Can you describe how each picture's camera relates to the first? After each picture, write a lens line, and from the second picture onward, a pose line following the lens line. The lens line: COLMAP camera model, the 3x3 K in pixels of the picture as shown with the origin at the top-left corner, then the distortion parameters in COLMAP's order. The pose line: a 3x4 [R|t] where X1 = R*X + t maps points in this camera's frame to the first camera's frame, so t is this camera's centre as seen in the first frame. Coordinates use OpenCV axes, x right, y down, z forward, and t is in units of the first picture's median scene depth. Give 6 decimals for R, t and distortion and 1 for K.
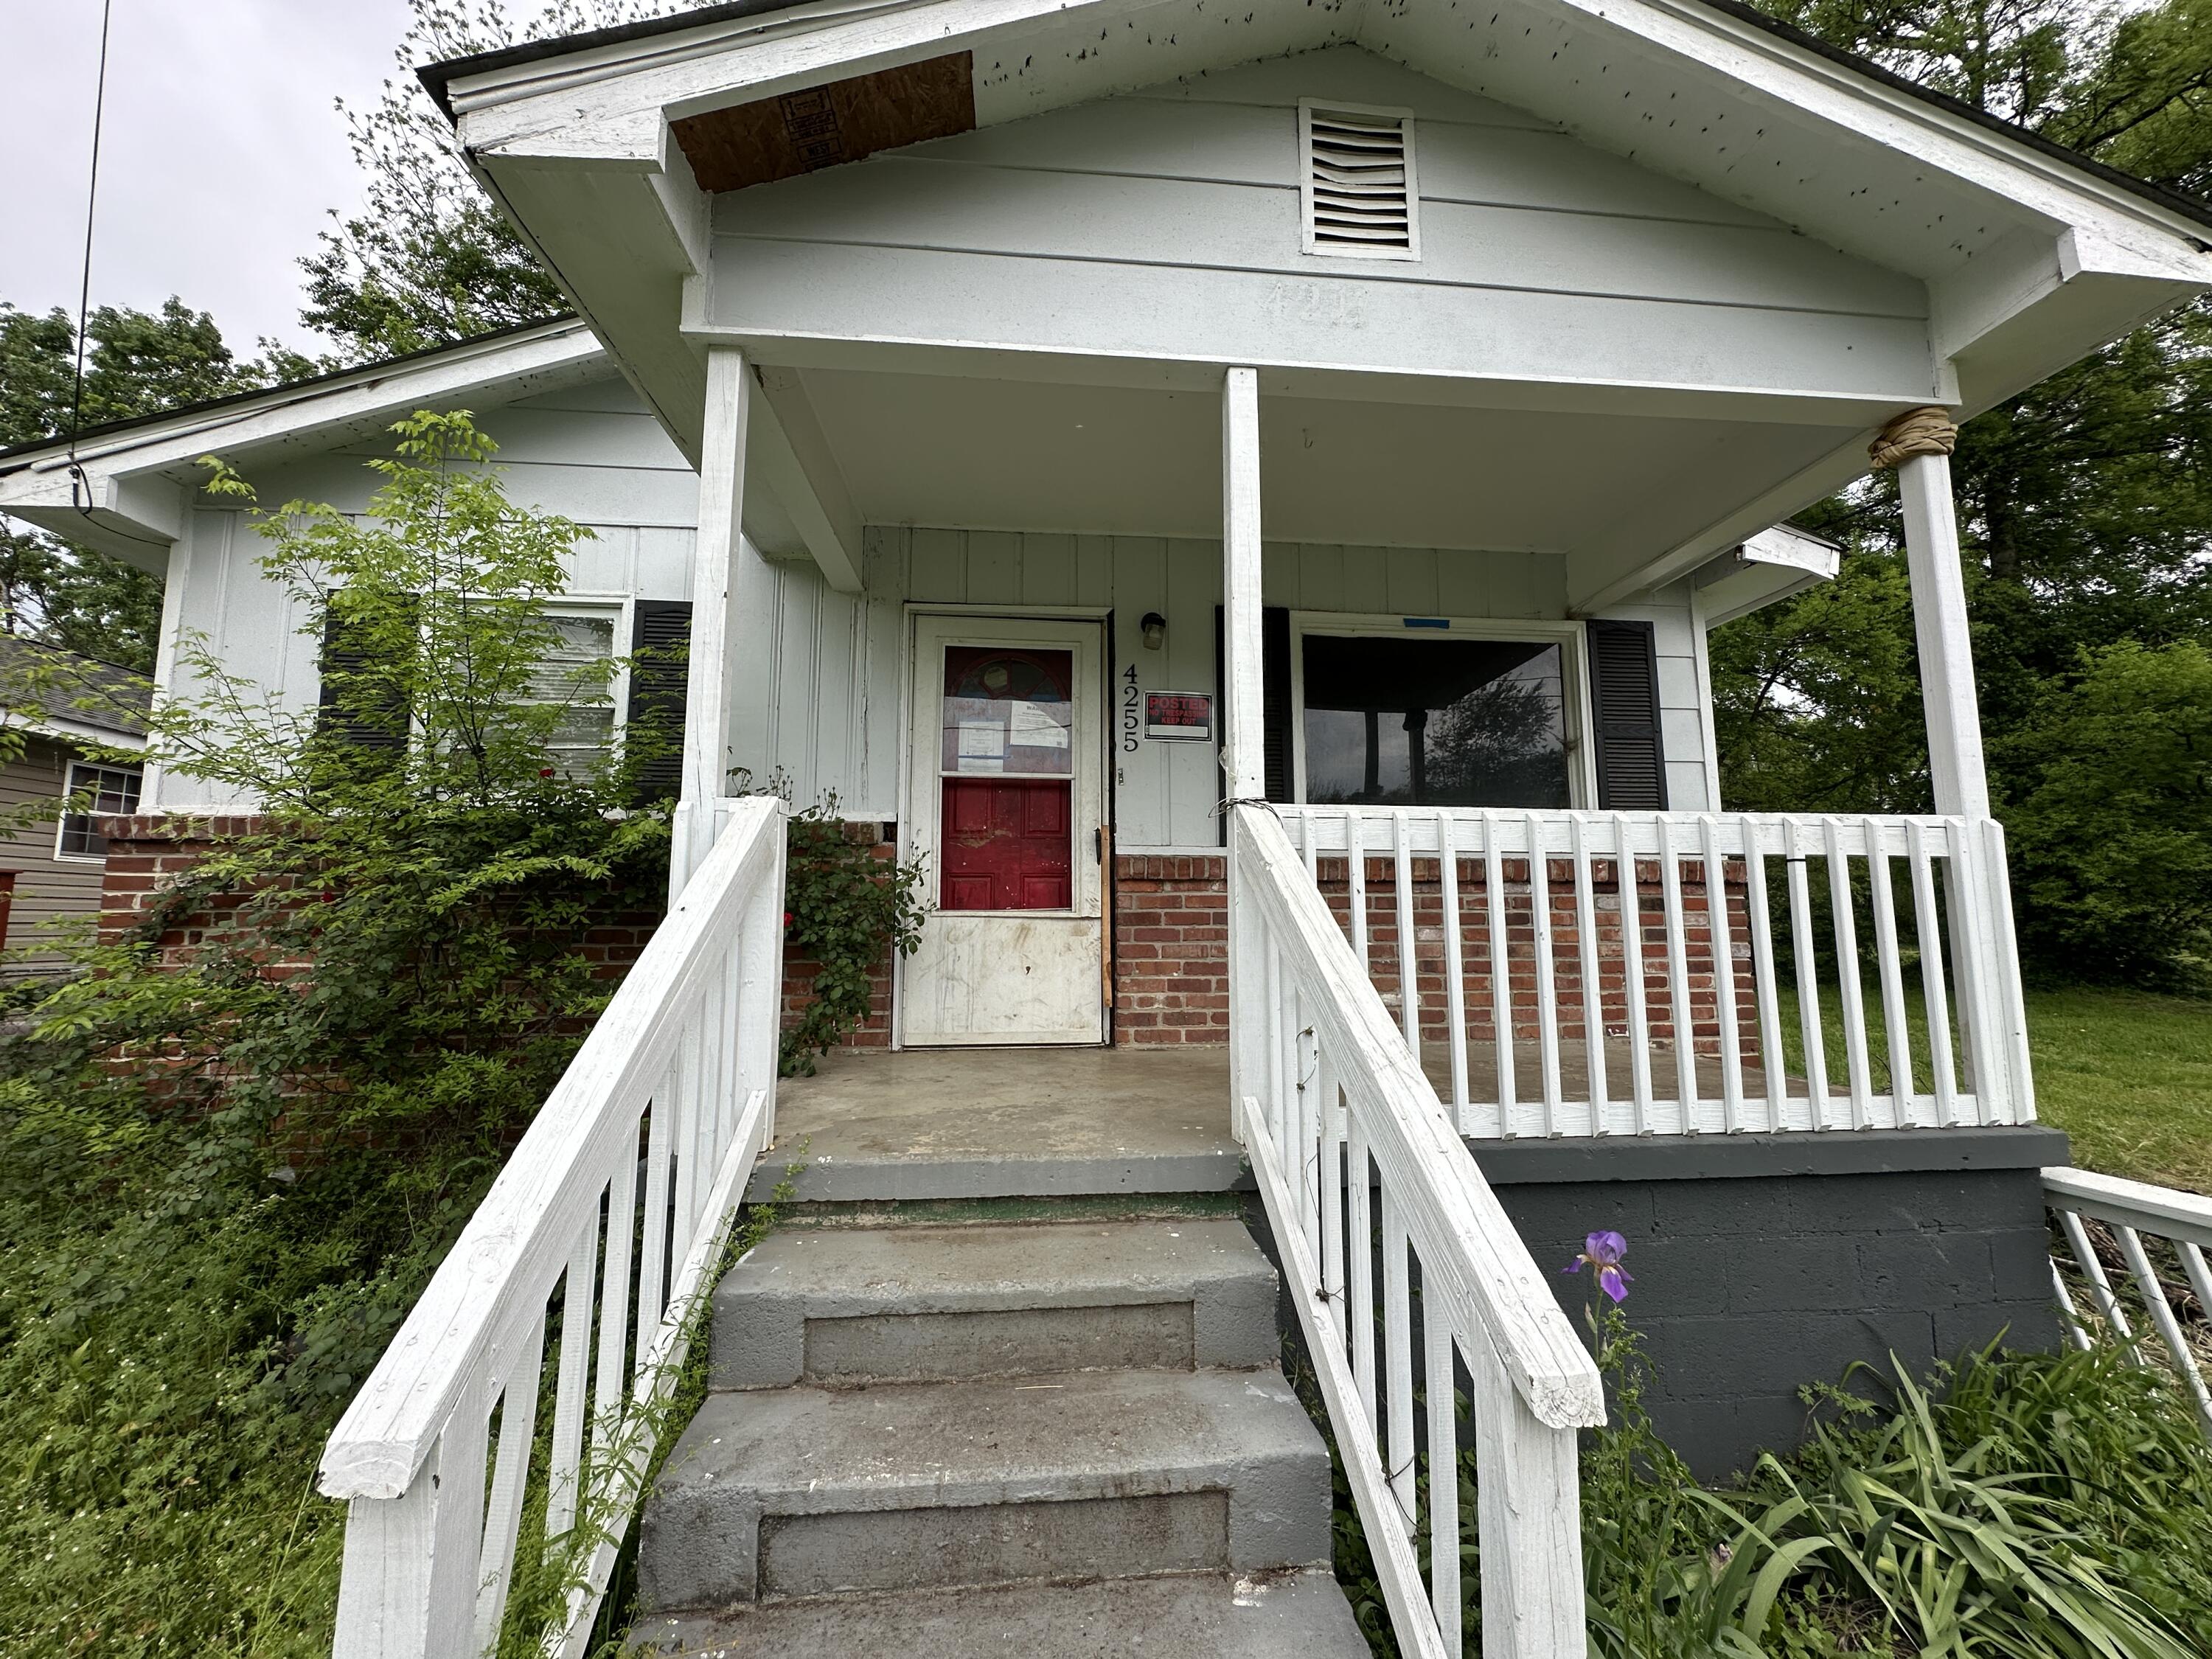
lens RADIAL K [[887.9, 0, 1106.0], [0, 887.9, 829.5], [0, 0, 1]] dist [0.000334, 0.000067]
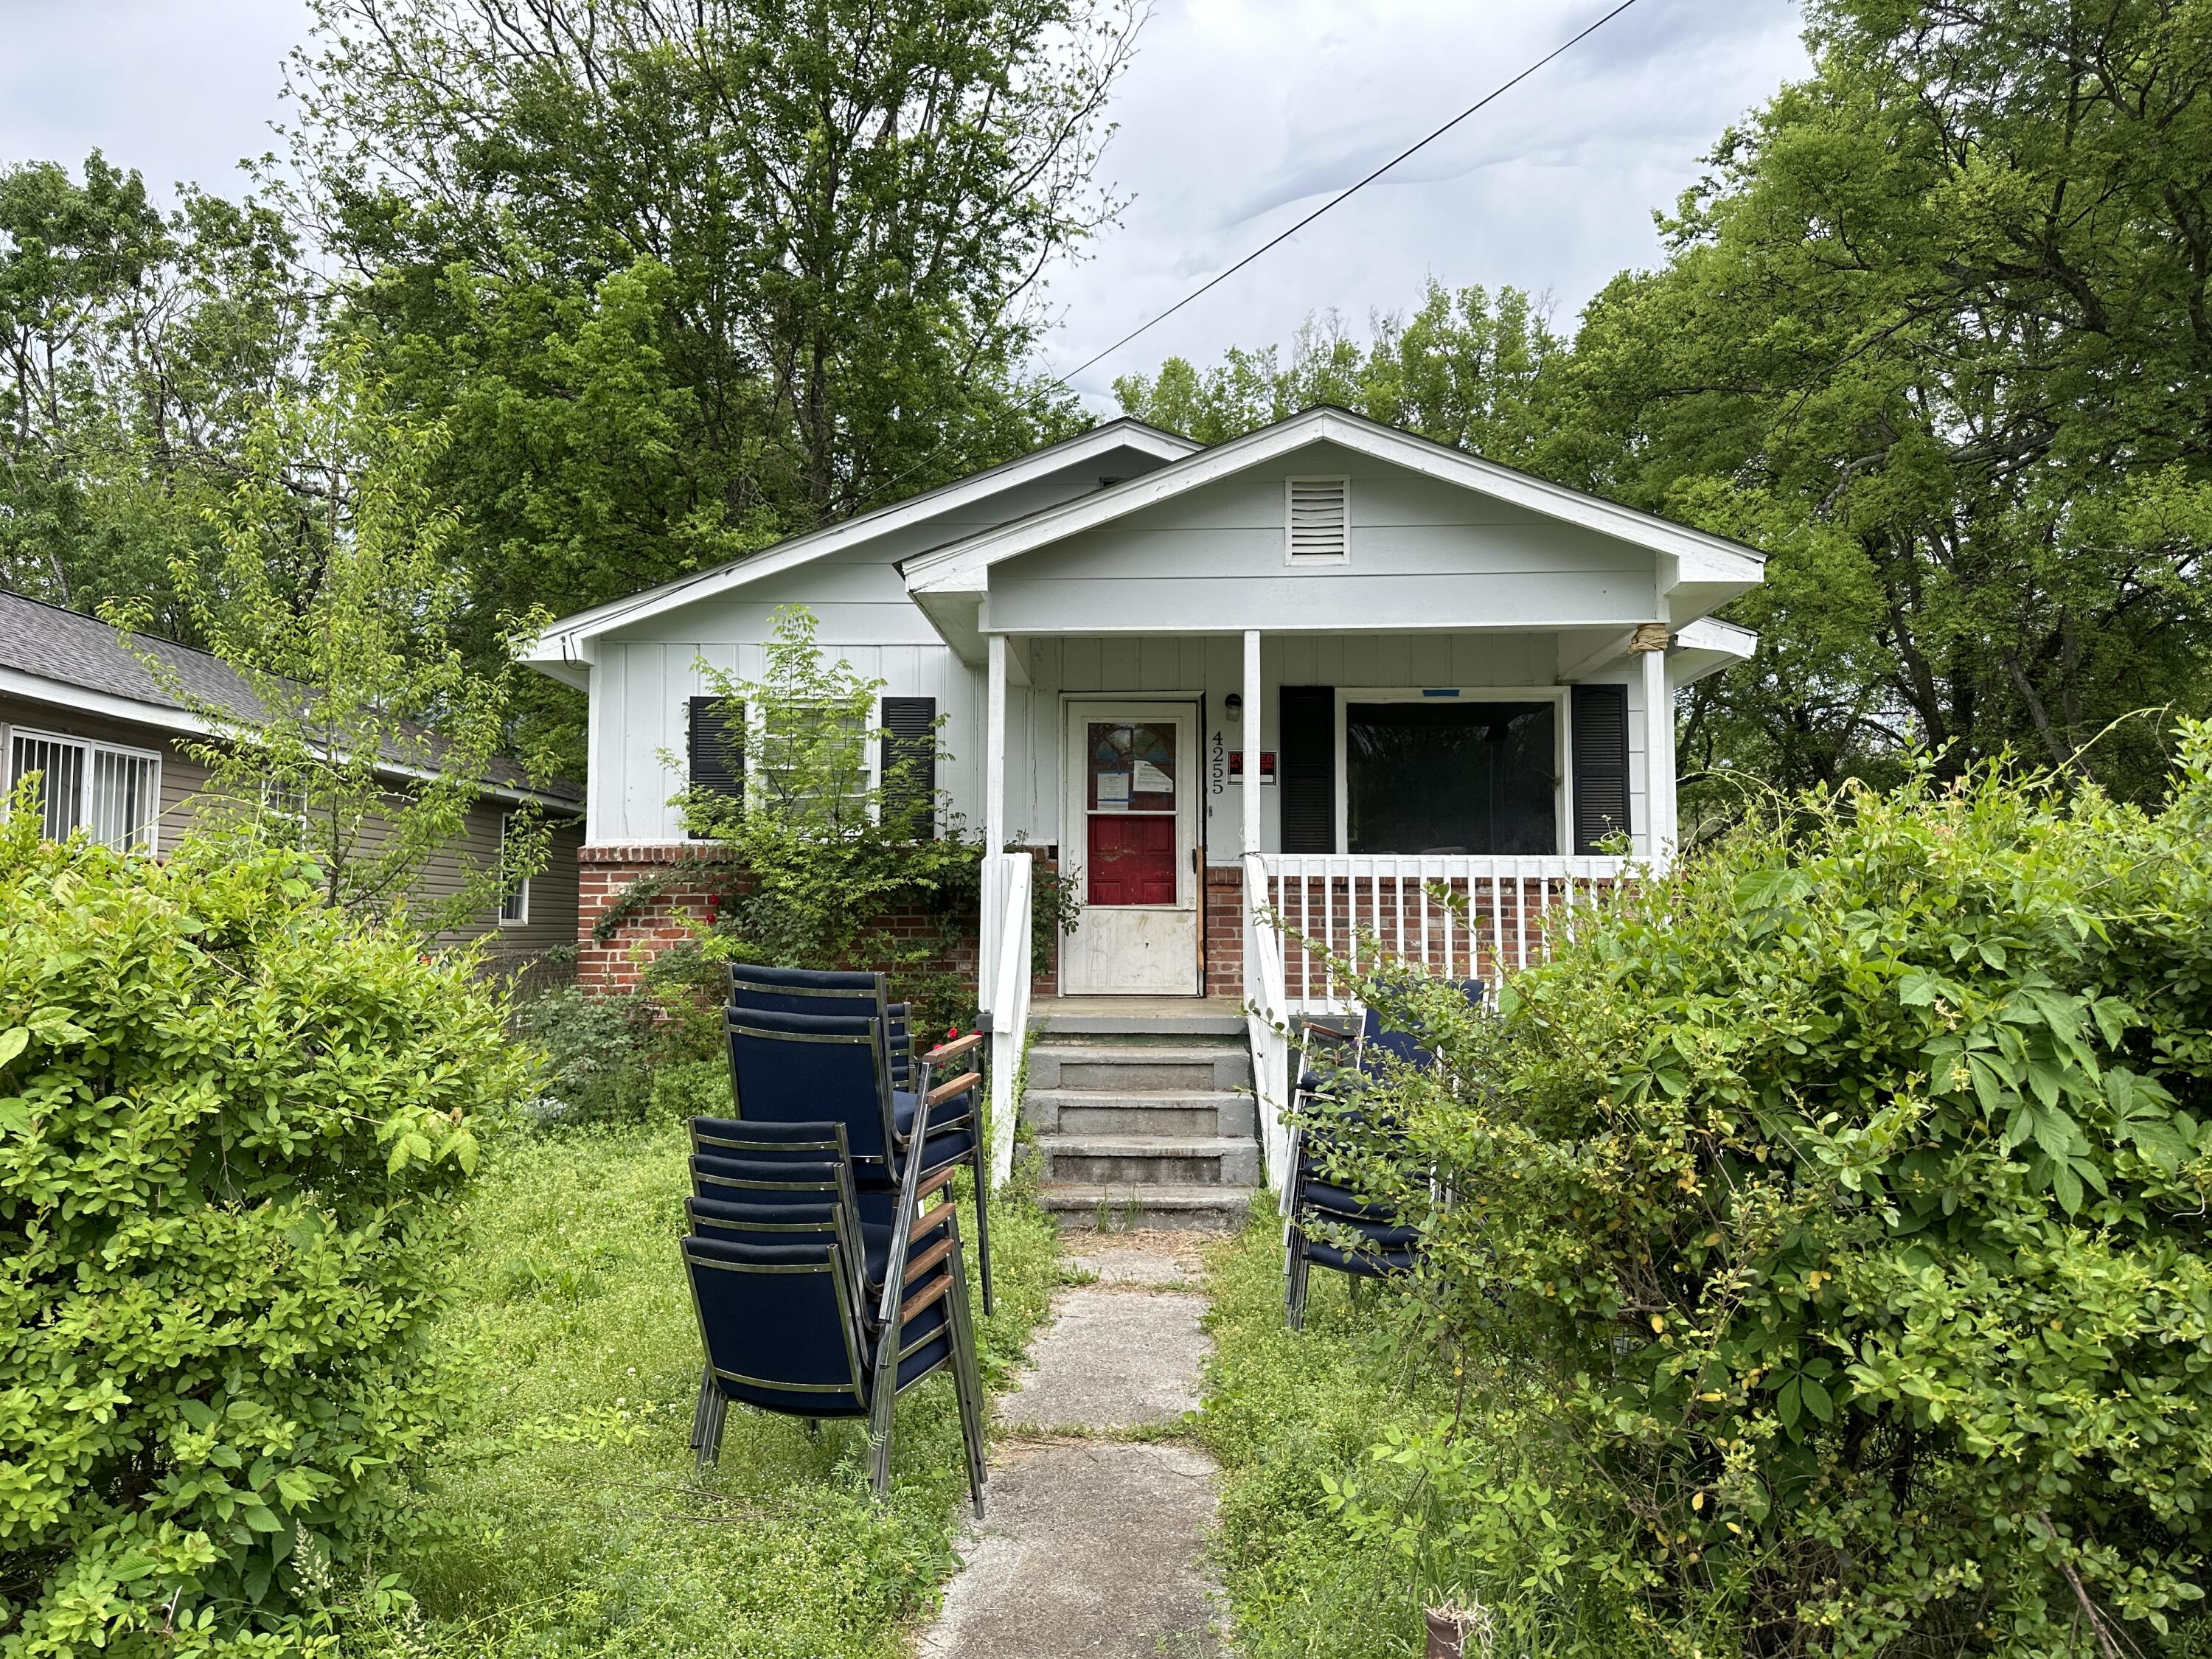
lens RADIAL K [[1528.5, 0, 1106.0], [0, 1528.5, 829.5], [0, 0, 1]] dist [0.135766, 0.000353]
pose [[0.993087, -0.004895, -0.117275, 0.143147], [0.010146, 0.998971, 0.044214, -0.146728], [0.116938, -0.045098, 0.992115, -1.514865]]
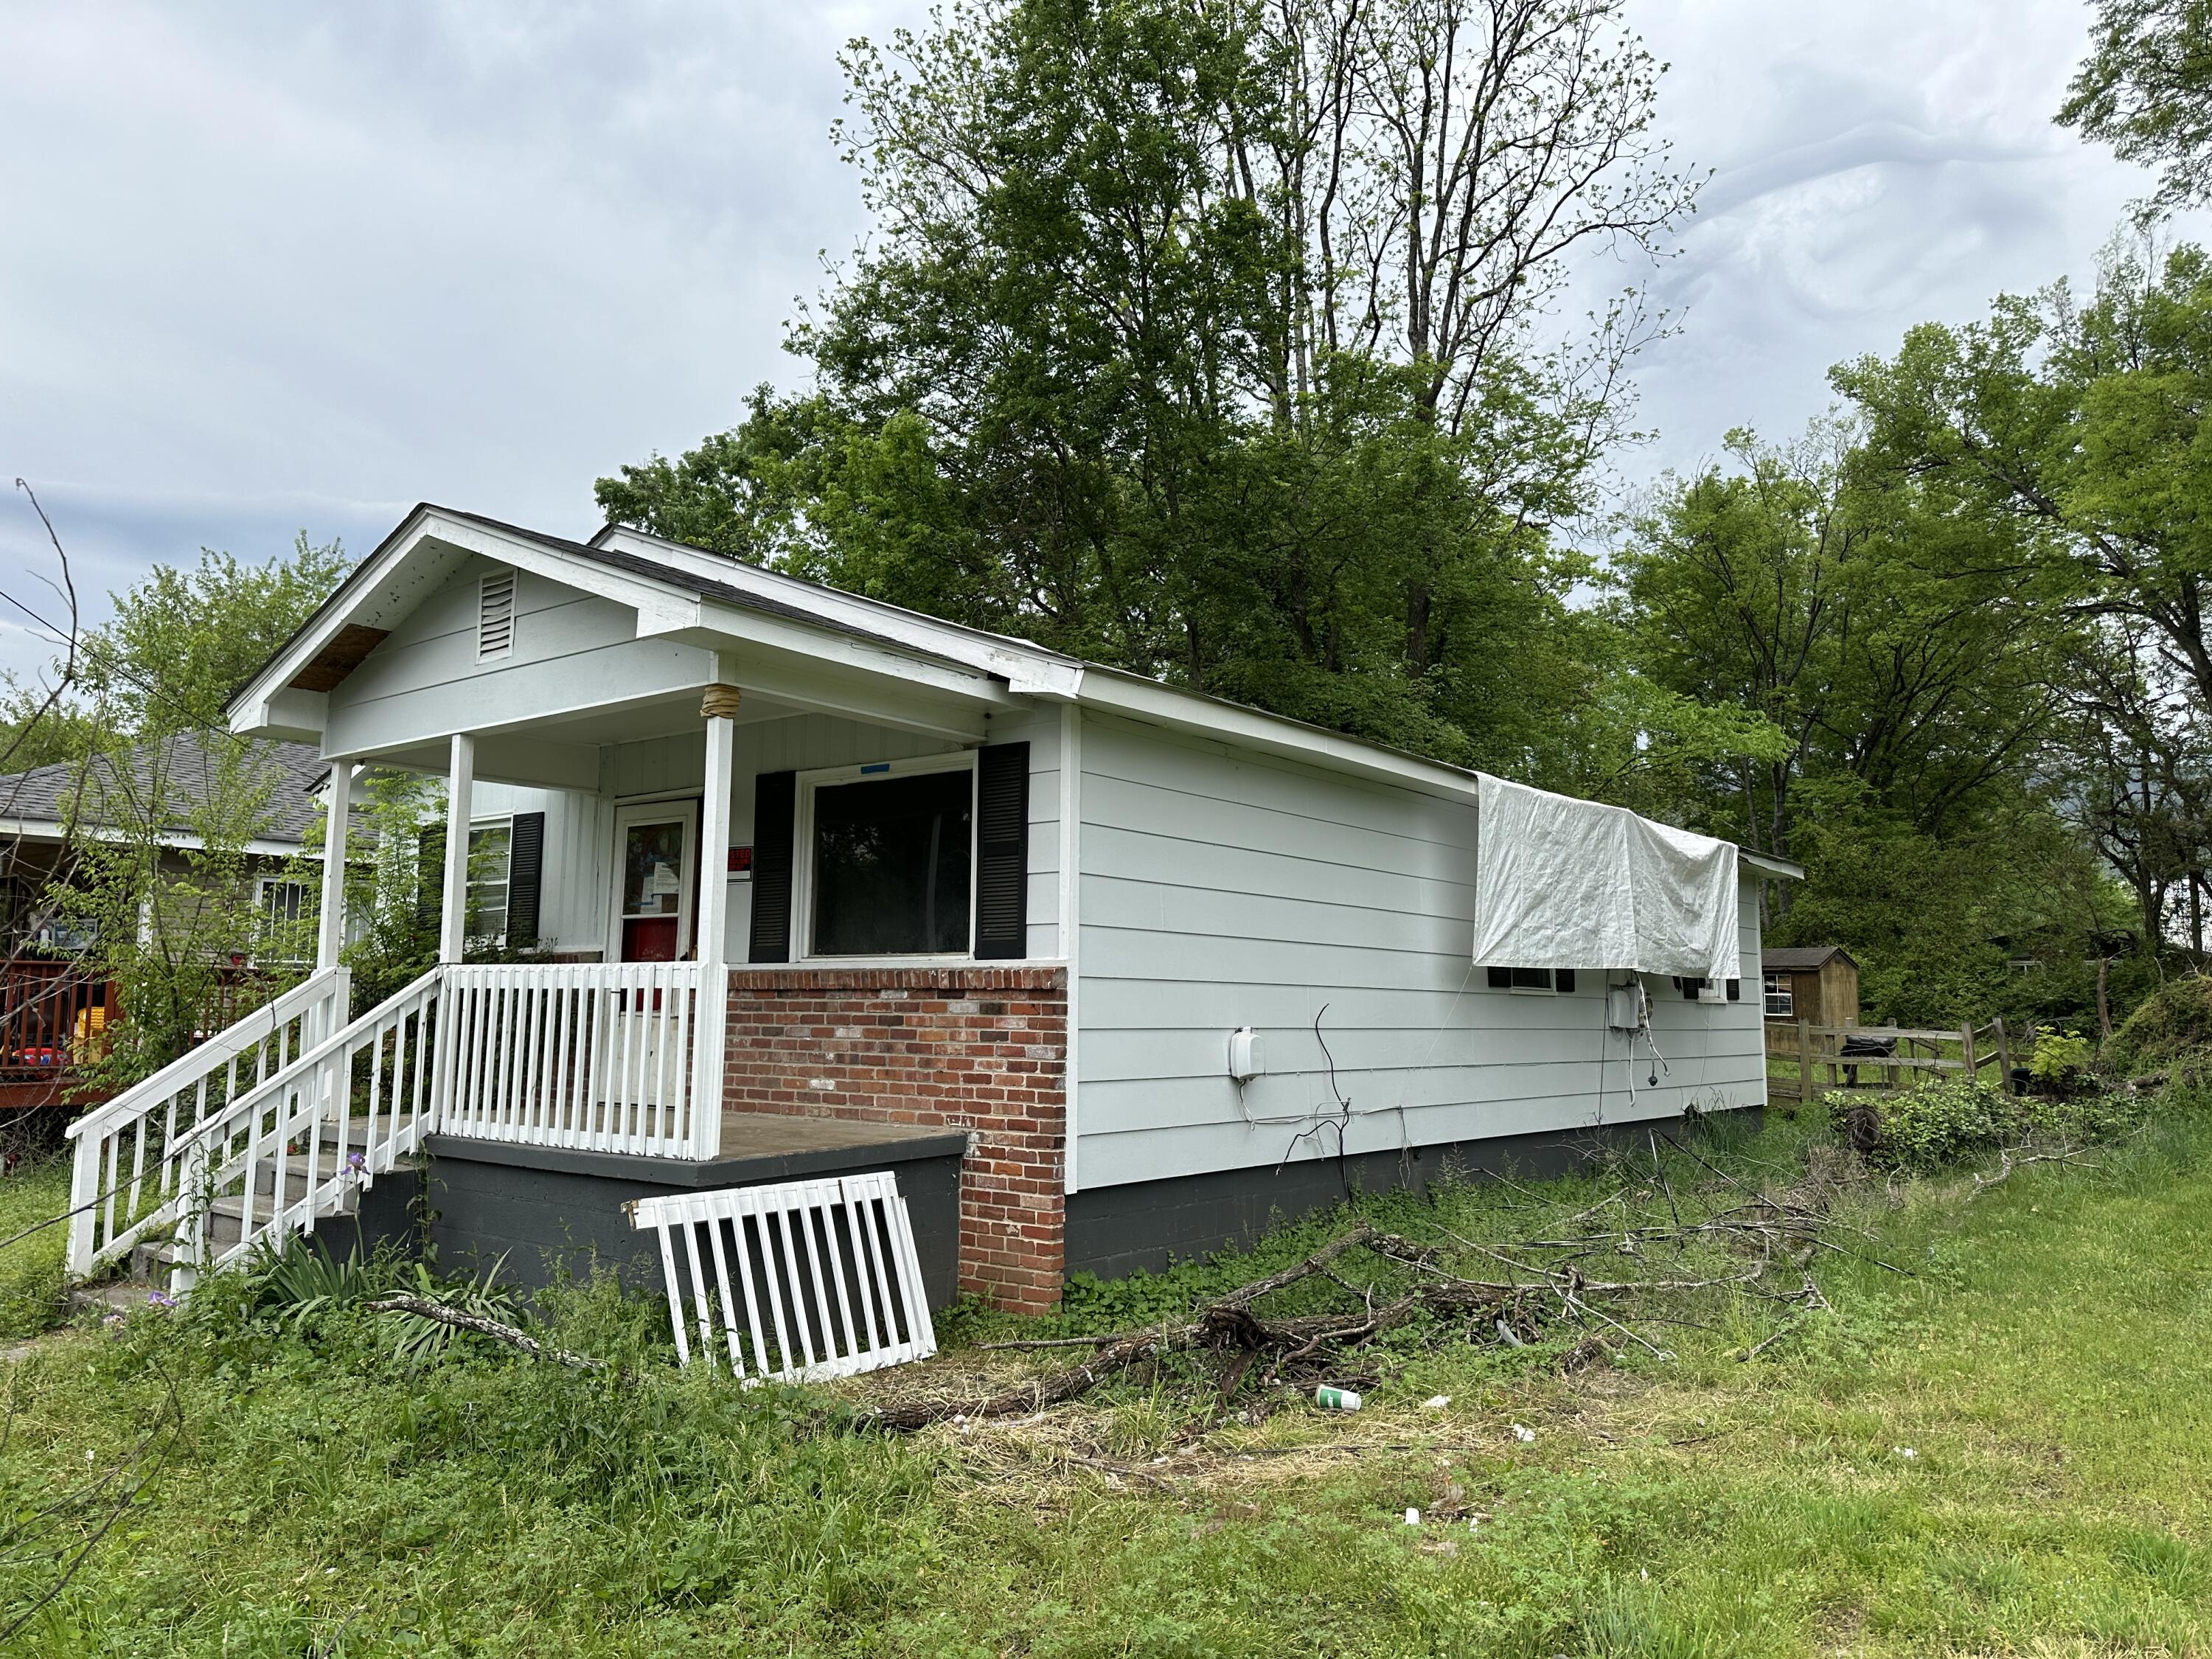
lens RADIAL K [[1514.6, 0, 1106.0], [0, 1514.6, 829.5], [0, 0, 1]] dist [0.005158, 0.001775]
pose [[0.723654, -0.064791, -0.687115, 2.126889], [0.066830, 0.997483, -0.023674, -0.095091], [0.686920, -0.028788, 0.726163, -0.252572]]
